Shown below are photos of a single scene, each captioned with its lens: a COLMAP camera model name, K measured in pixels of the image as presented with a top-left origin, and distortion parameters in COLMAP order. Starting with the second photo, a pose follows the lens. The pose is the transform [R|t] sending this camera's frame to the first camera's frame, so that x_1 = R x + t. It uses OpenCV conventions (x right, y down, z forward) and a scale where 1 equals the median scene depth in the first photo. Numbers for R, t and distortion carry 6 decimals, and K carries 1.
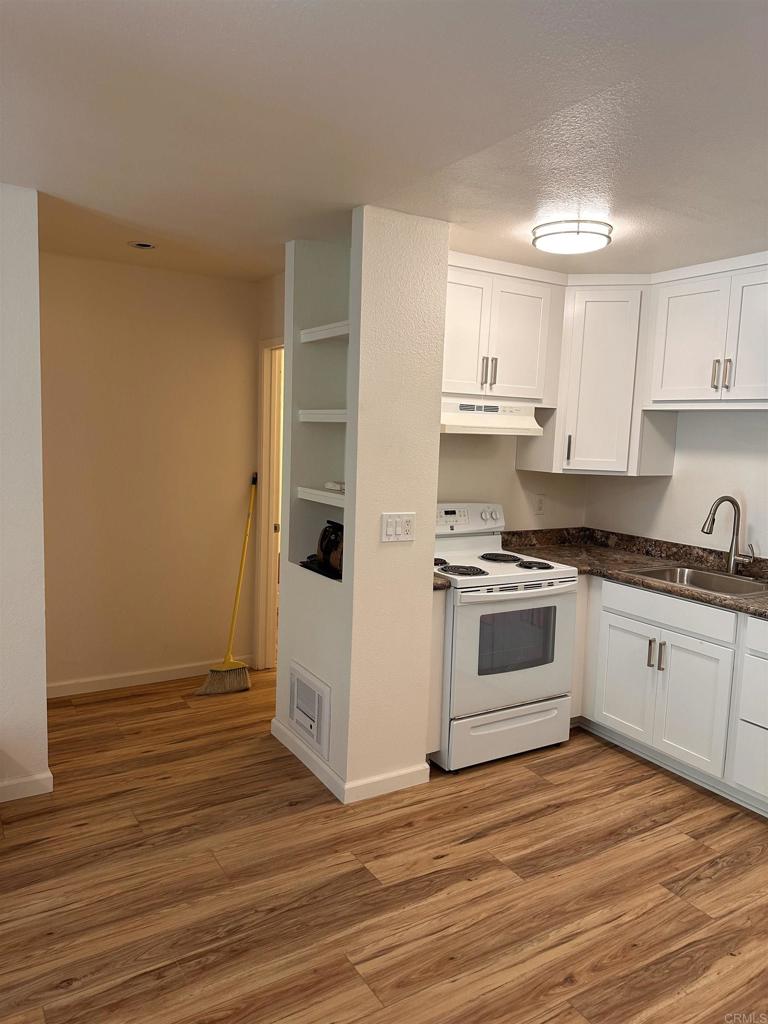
lens RADIAL K [[723.7, 0, 384.0], [0, 723.7, 512.0], [0, 0, 1]] dist [-0.028402, -0.002272]
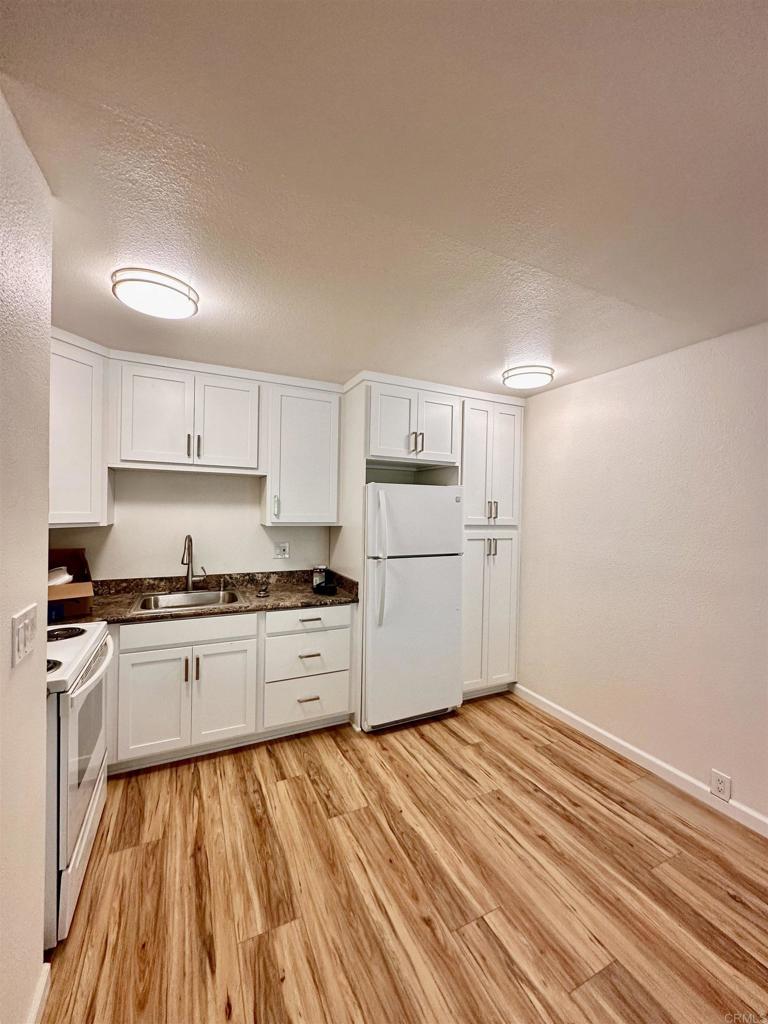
lens RADIAL K [[408.9, 0, 384.0], [0, 408.9, 512.0], [0, 0, 1]] dist [-0.002002, 0.000380]
pose [[0.098884, -0.049006, 0.993892, -0.305917], [0.095635, 0.994631, 0.039528, -0.072756], [-0.990493, 0.091142, 0.103040, 0.664639]]
